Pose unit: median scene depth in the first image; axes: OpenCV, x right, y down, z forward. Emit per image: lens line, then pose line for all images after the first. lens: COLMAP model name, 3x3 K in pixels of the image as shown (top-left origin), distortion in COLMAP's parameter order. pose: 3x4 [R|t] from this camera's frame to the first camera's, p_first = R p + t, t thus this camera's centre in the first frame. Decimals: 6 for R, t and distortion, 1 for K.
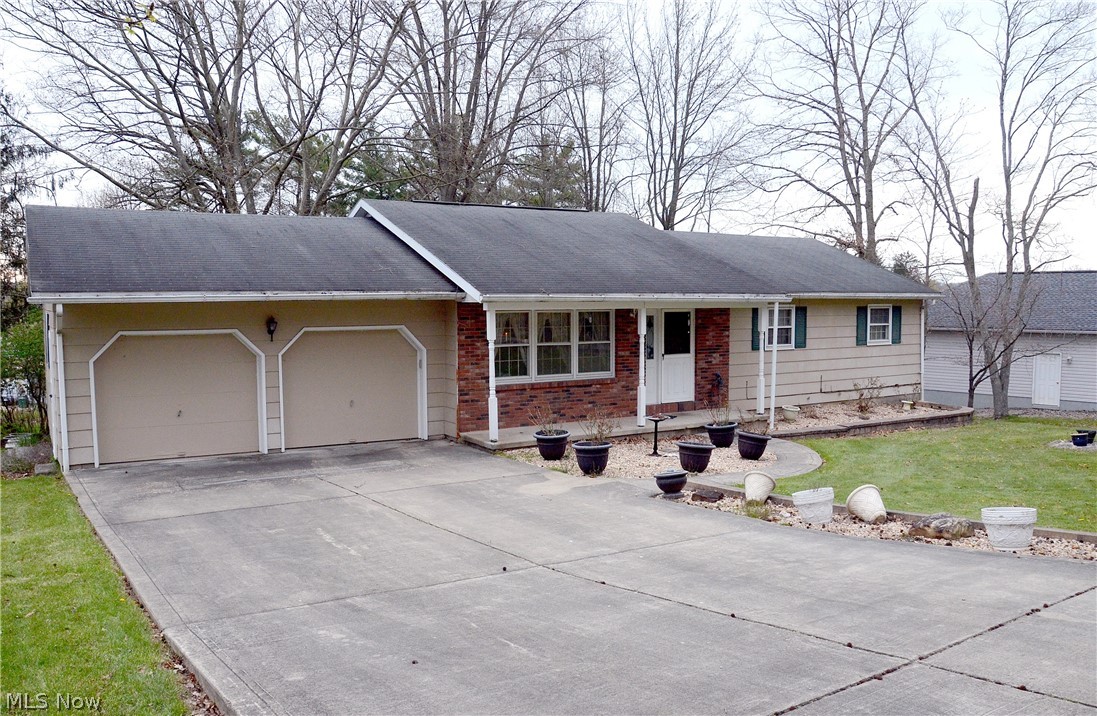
lens RADIAL K [[874.6, 0, 550.9], [0, 874.6, 349.2], [0, 0, 1]] dist [-0.122882, 0.074488]
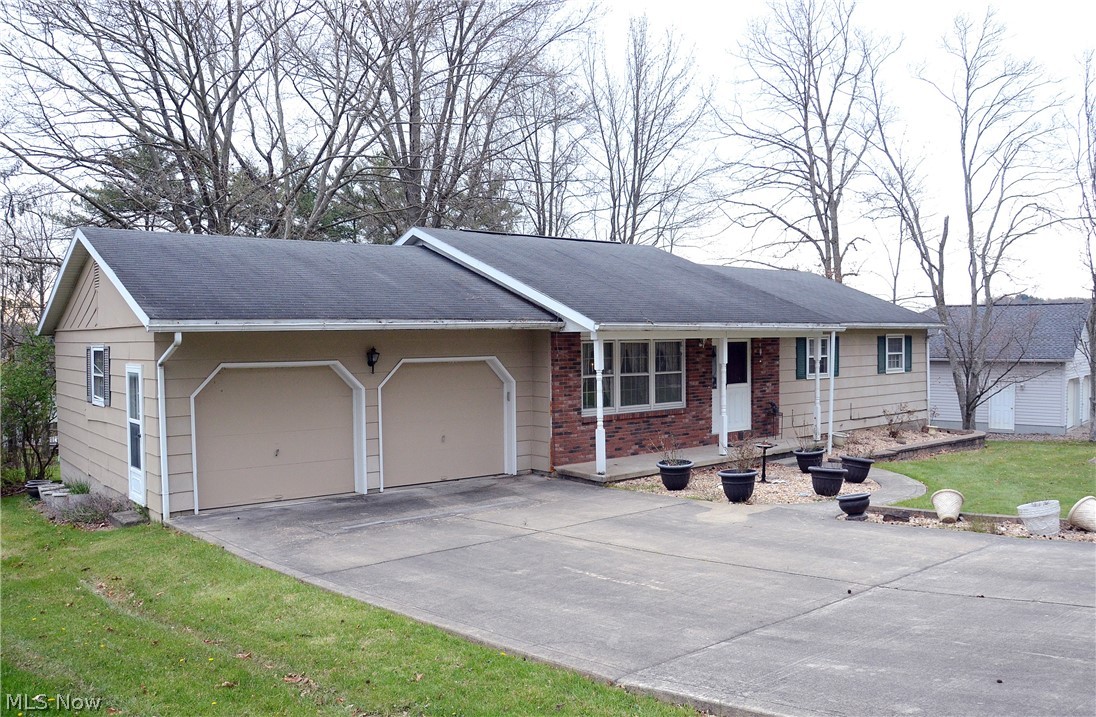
lens RADIAL K [[873.8, 0, 549.1], [0, 873.8, 354.7], [0, 0, 1]] dist [-0.122882, 0.074488]
pose [[0.989682, -0.008286, 0.143039, -0.246049], [0.013641, 0.999241, -0.036497, 0.006891], [-0.142628, 0.038072, 0.989044, 0.036632]]
